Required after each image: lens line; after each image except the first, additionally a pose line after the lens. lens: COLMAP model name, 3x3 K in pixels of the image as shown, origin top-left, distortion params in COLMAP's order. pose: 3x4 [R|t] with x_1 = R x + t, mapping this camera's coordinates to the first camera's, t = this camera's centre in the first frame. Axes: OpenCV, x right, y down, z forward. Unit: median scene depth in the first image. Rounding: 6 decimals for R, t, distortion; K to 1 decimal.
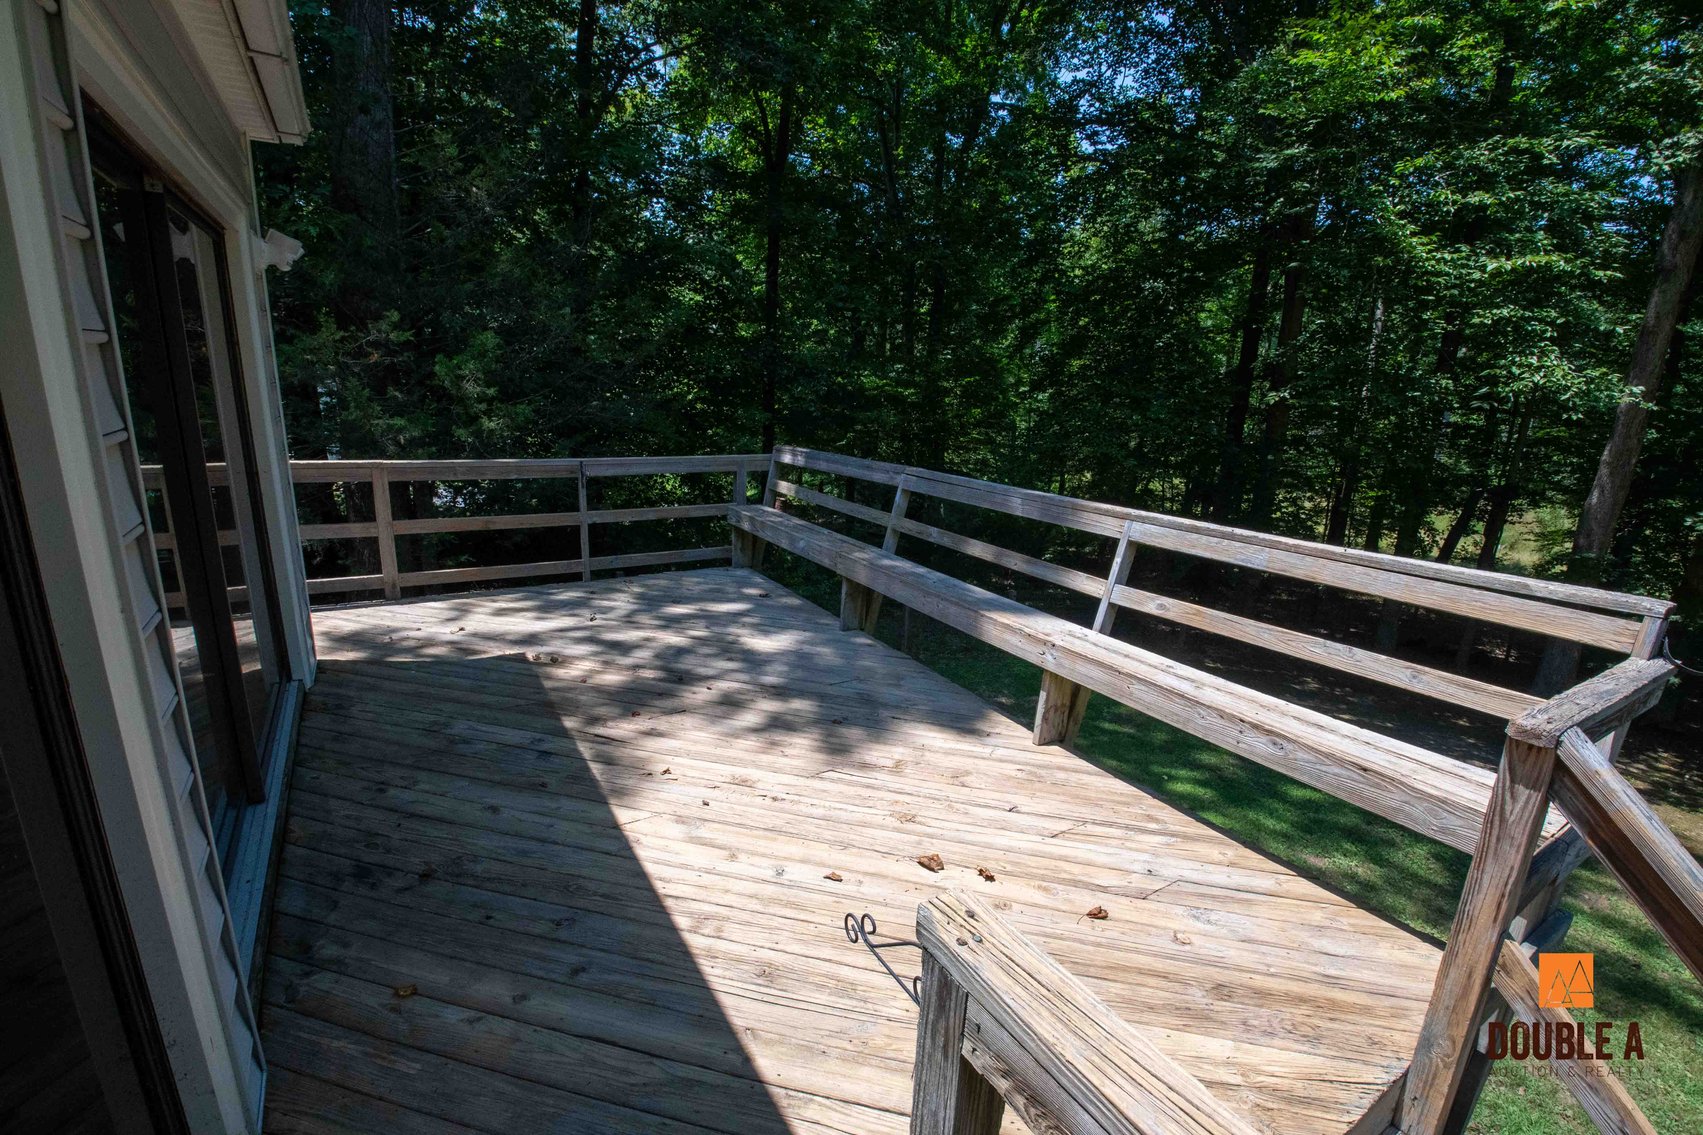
lens RADIAL K [[758.0, 0, 850.1], [0, 758.0, 582.3], [0, 0, 1]] dist [0.000150, -0.013376]
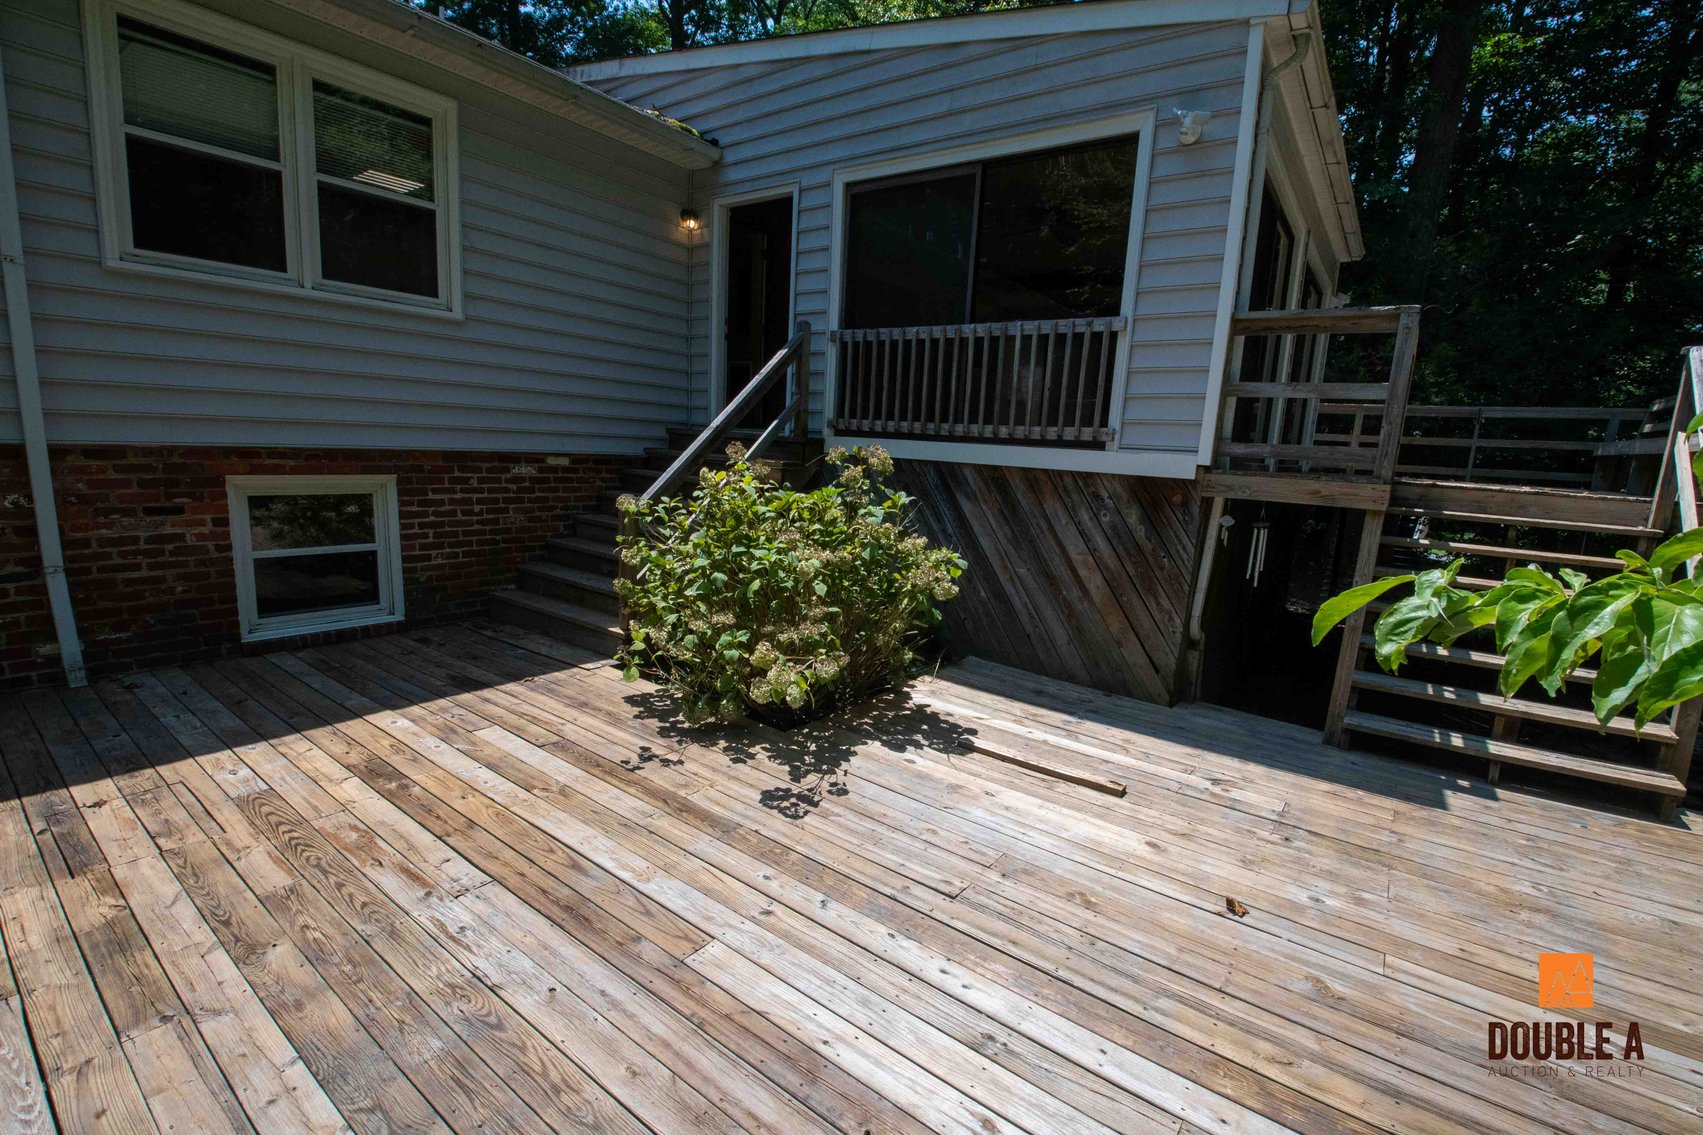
lens RADIAL K [[758.0, 0, 850.1], [0, 758.0, 582.3], [0, 0, 1]] dist [0.000150, -0.013376]
pose [[0.362539, 0.140826, -0.921267, 0.720971], [-0.271975, 0.961475, 0.039944, 0.519991], [0.891400, 0.236081, 0.386874, -0.786506]]
